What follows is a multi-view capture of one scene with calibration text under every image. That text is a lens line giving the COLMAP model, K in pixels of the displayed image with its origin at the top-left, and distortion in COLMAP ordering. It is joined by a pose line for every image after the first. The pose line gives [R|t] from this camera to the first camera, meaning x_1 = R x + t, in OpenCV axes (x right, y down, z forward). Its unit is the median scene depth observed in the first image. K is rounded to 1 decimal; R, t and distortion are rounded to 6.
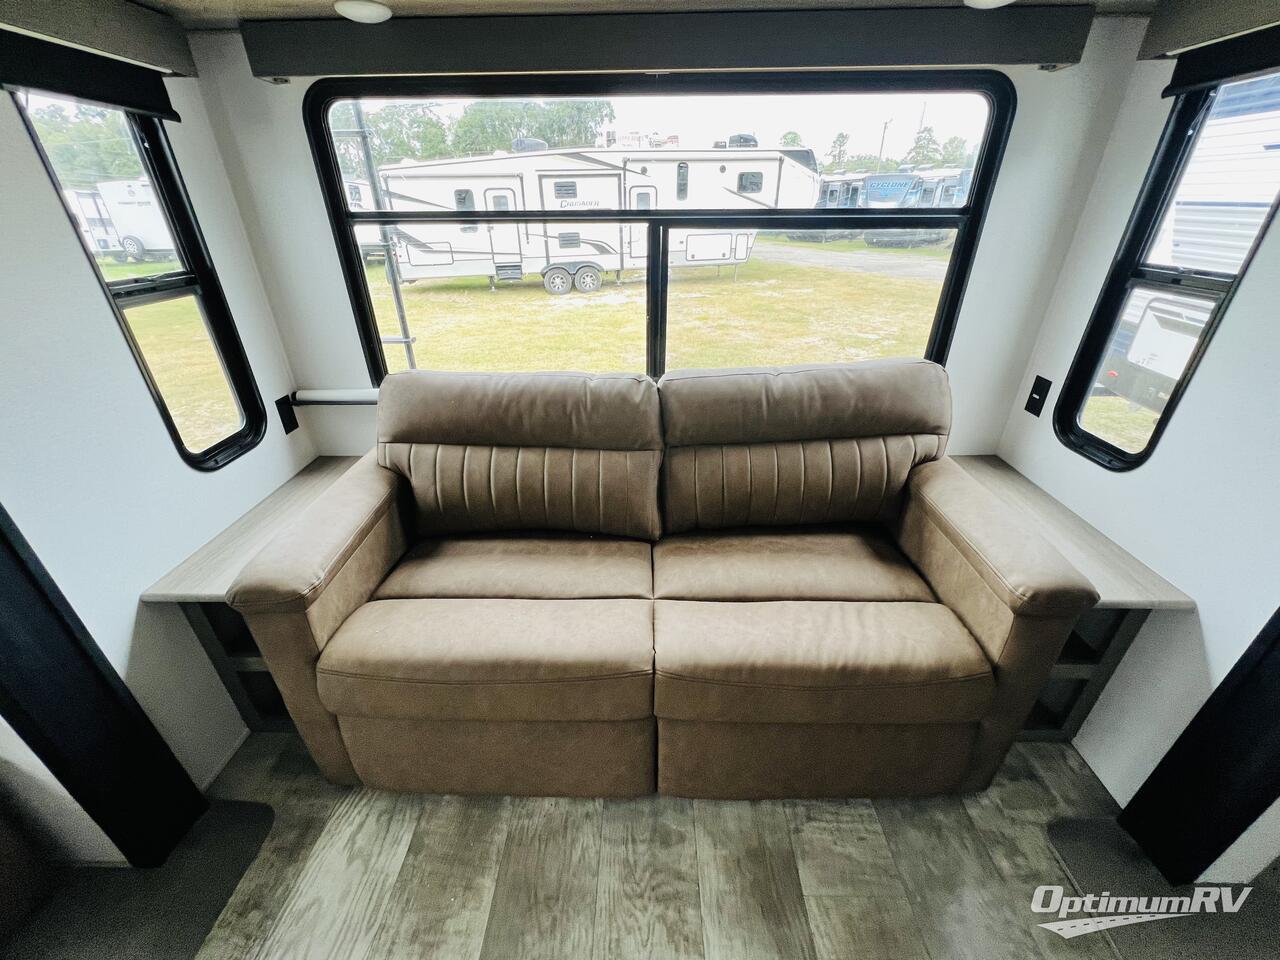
lens RADIAL K [[515.6, 0, 640.0], [0, 515.6, 480.0], [0, 0, 1]] dist [-0.001296, -0.000197]
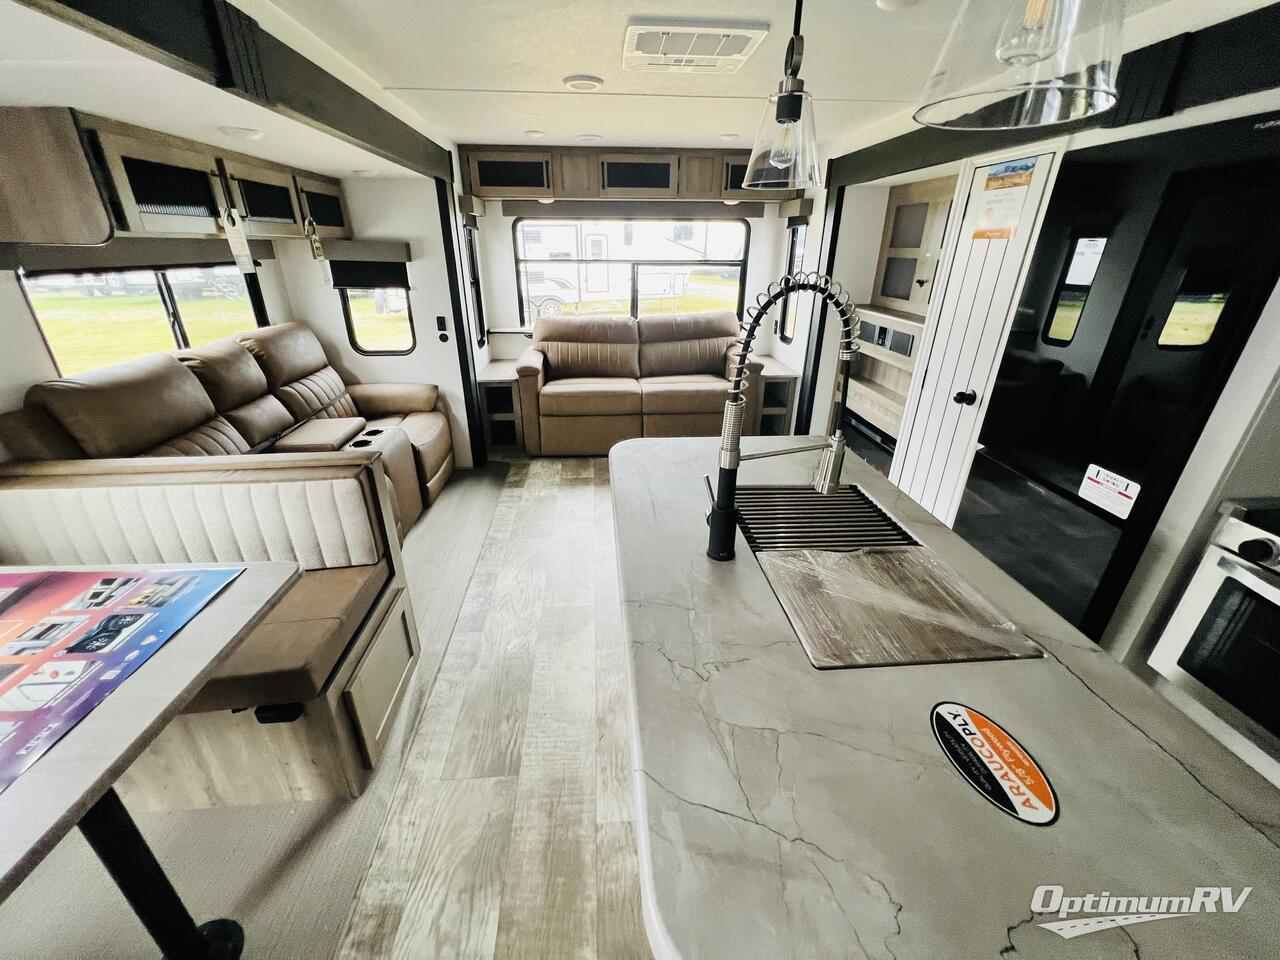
lens RADIAL K [[515.6, 0, 640.0], [0, 515.6, 480.0], [0, 0, 1]] dist [-0.001296, -0.000197]
pose [[0.994987, -0.033728, 0.094143, -0.242128], [0.039868, 0.997146, -0.064118, 0.863873], [-0.091711, 0.067550, 0.993492, -1.730969]]
